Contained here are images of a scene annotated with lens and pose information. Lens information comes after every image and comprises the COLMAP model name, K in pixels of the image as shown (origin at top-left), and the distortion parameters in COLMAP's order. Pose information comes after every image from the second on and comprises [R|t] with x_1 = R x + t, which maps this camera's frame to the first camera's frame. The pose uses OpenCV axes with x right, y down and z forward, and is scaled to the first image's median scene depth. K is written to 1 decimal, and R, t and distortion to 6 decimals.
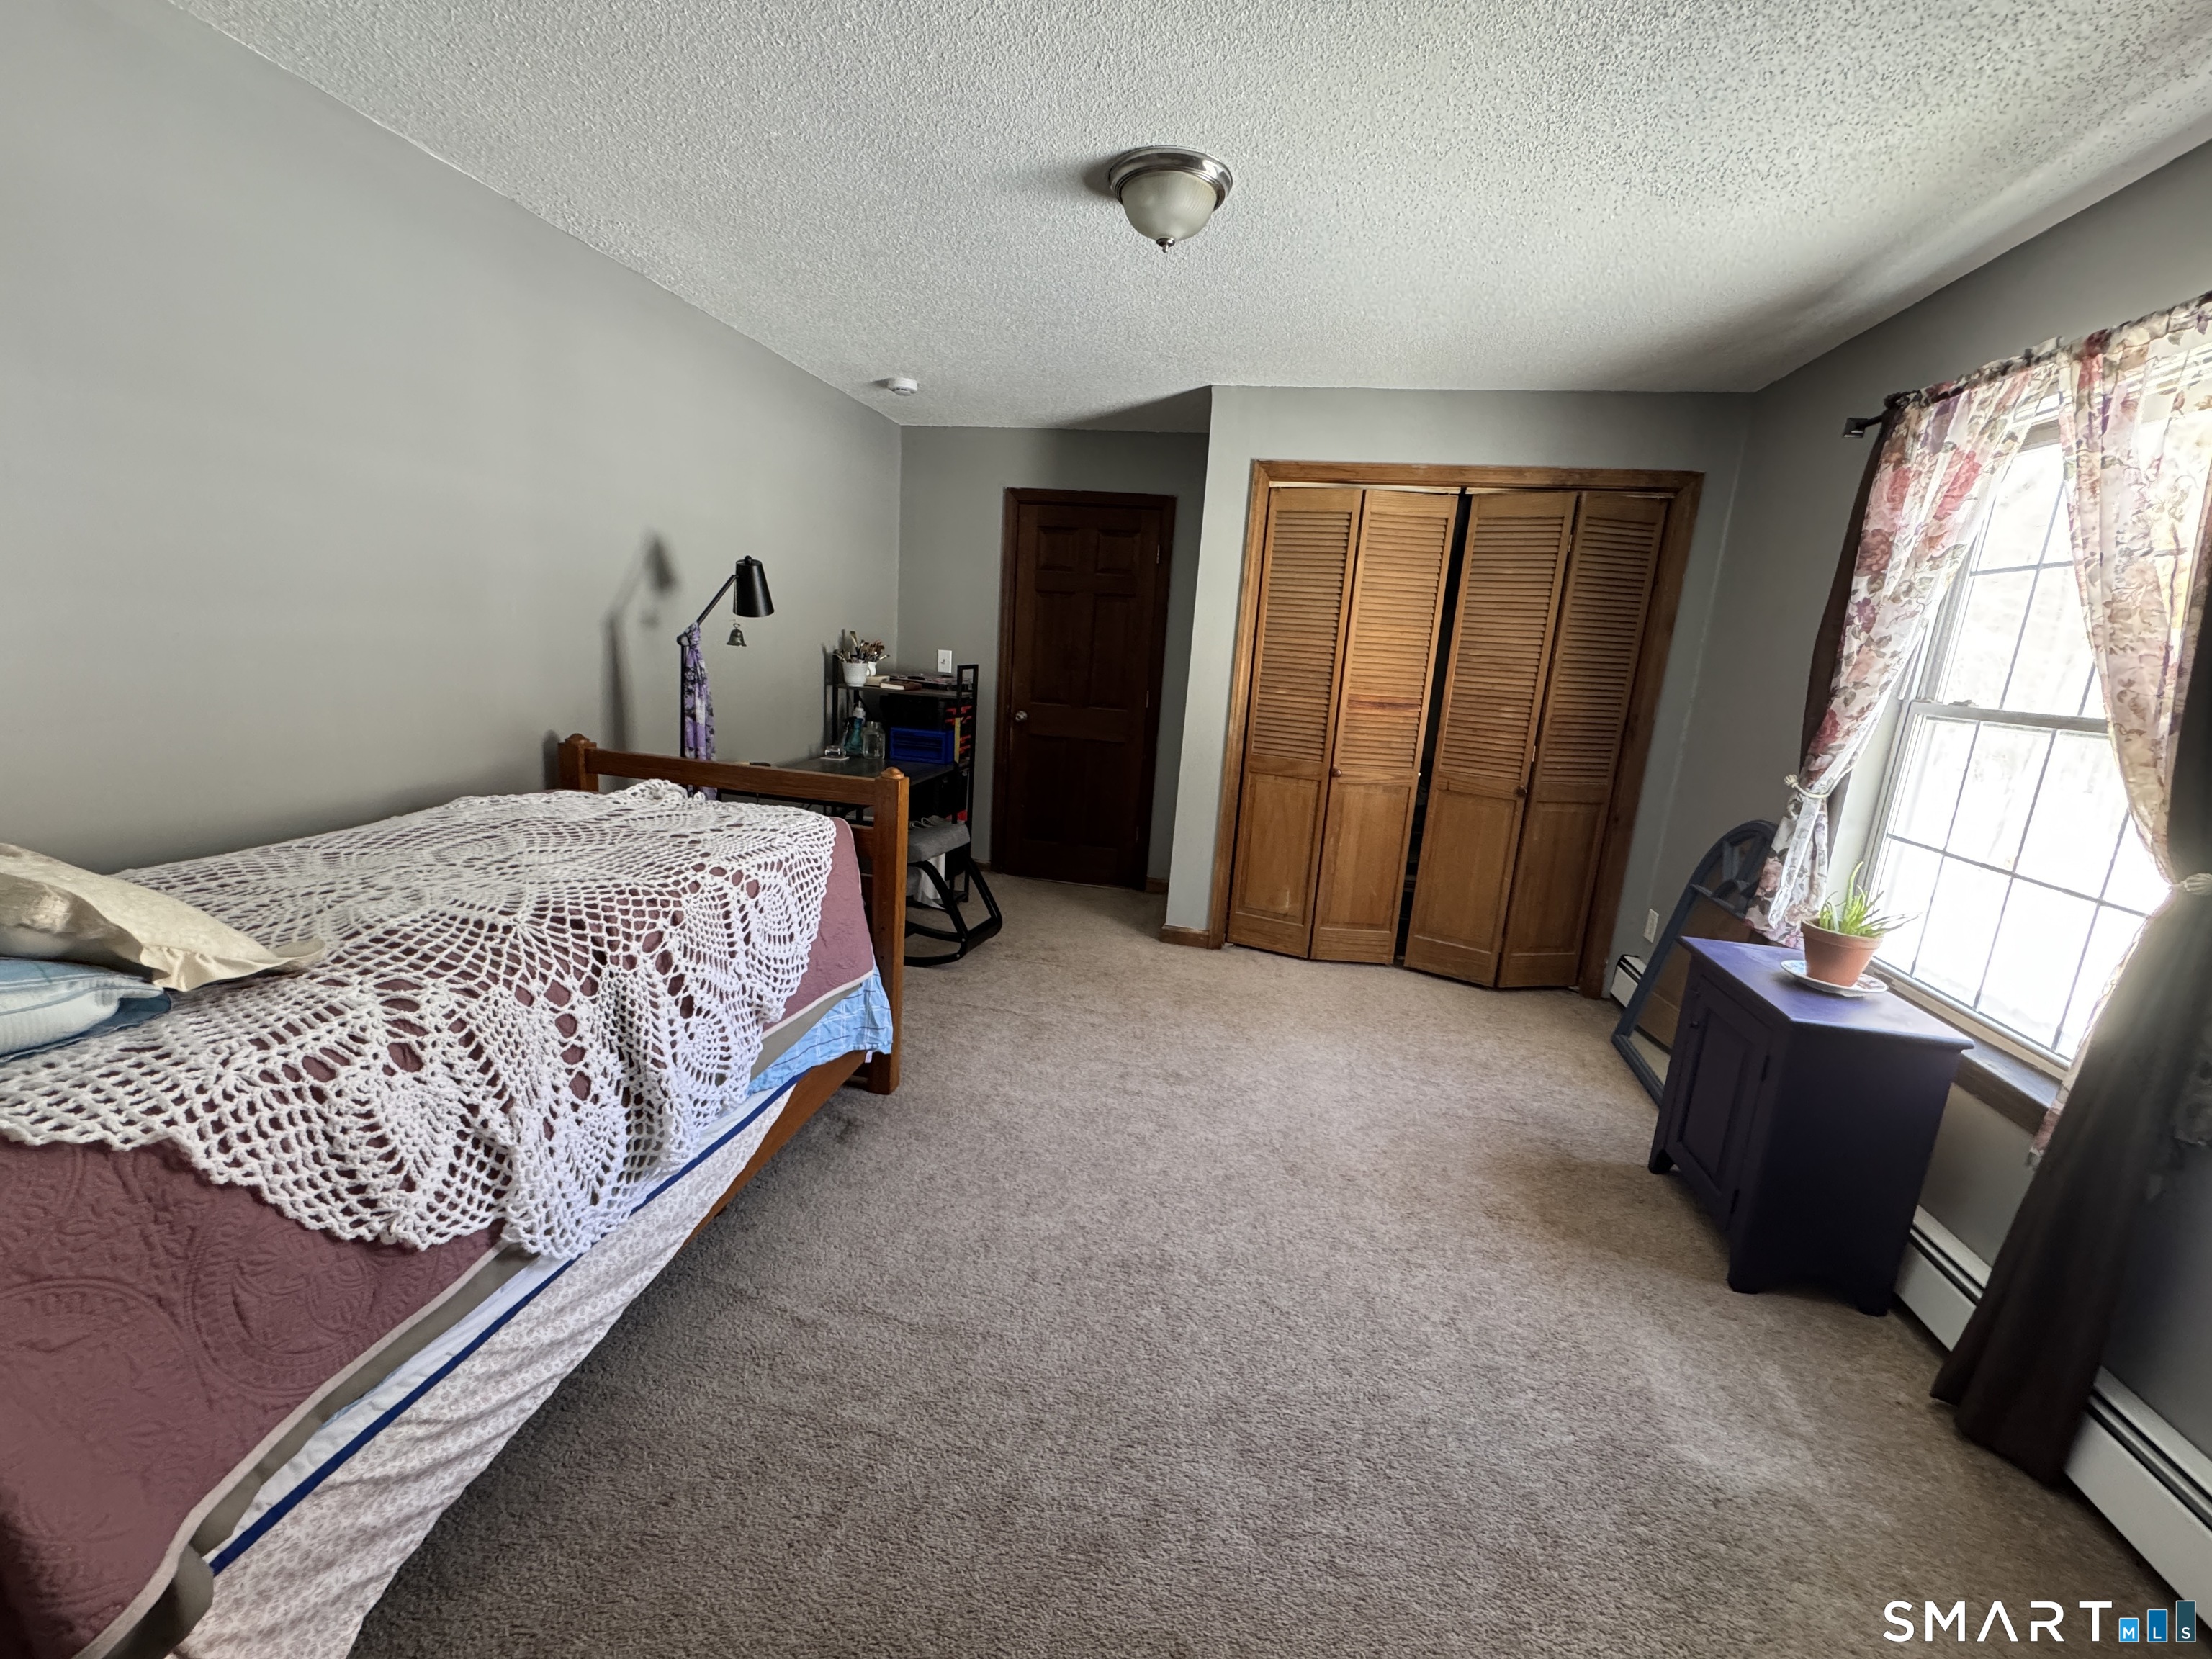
lens RADIAL K [[890.4, 0, 1103.1], [0, 890.4, 826.7], [0, 0, 1]] dist [-0.001649, 0.000549]
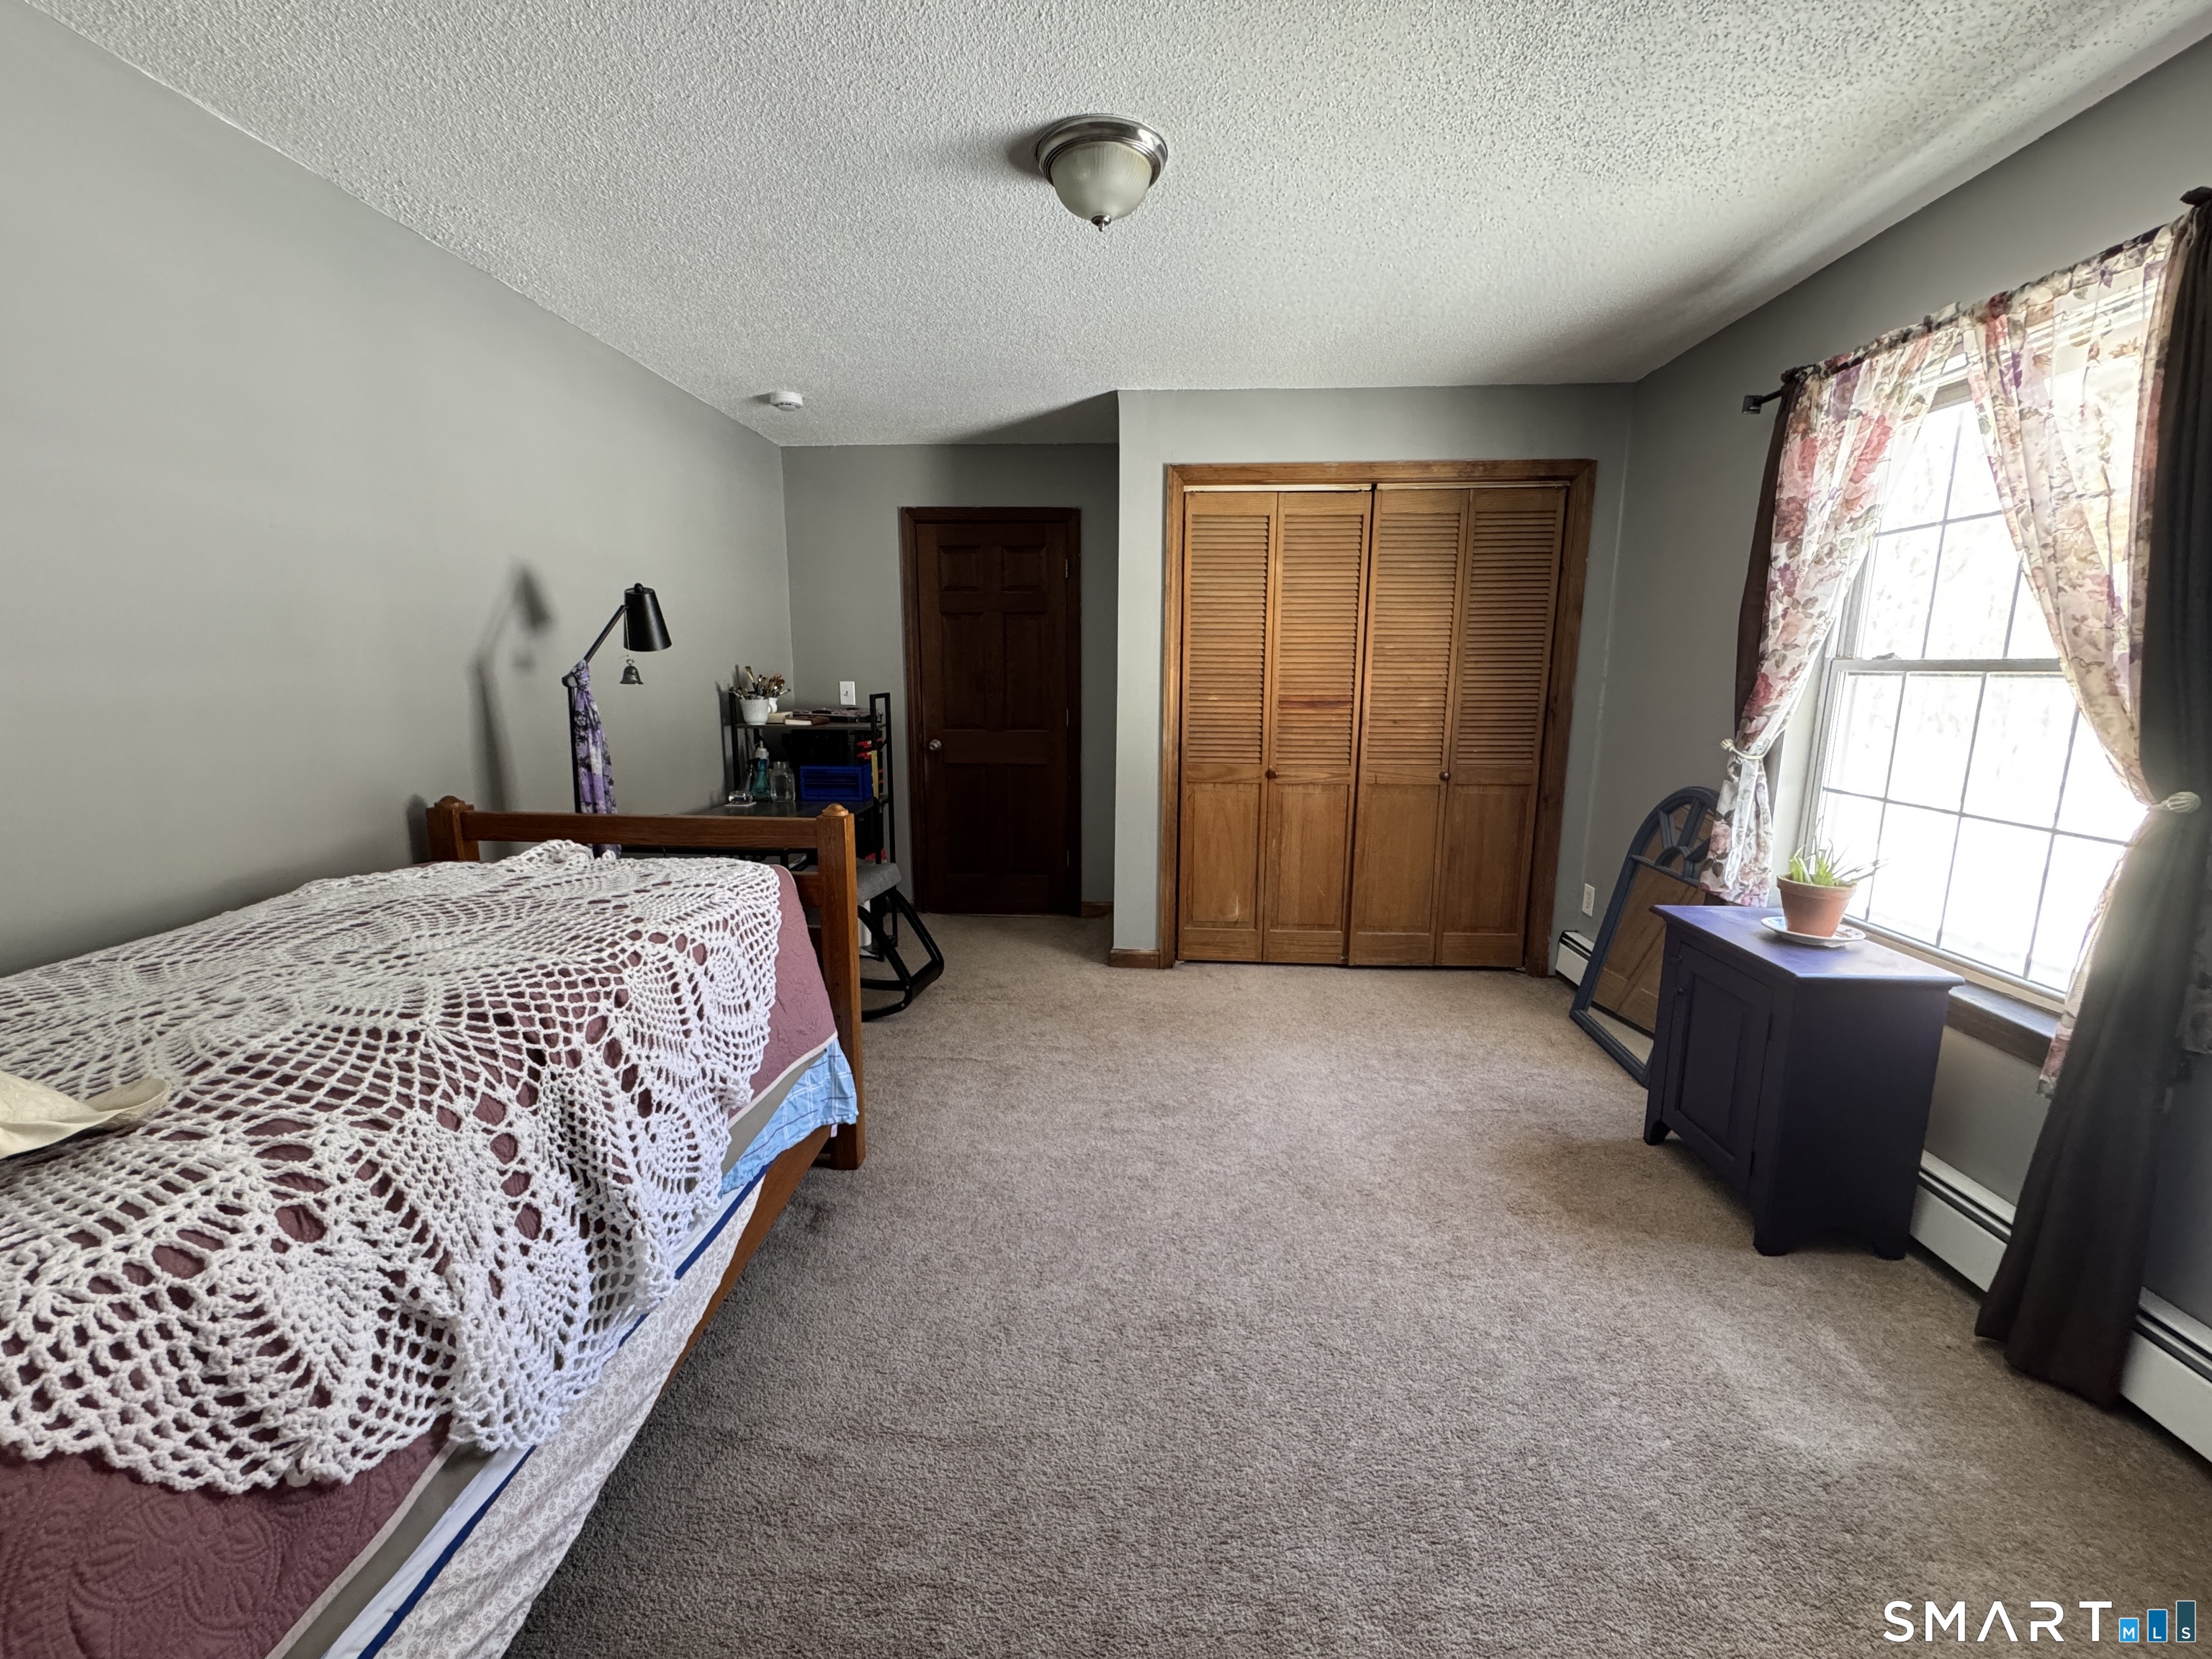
lens RADIAL K [[890.4, 0, 1103.1], [0, 890.4, 827.2], [0, 0, 1]] dist [-0.001649, 0.000549]
pose [[0.987914, -0.086335, 0.128730, -0.106968], [0.090018, 0.995673, -0.023063, 0.002659], [-0.126182, 0.034372, 0.991411, 0.093183]]
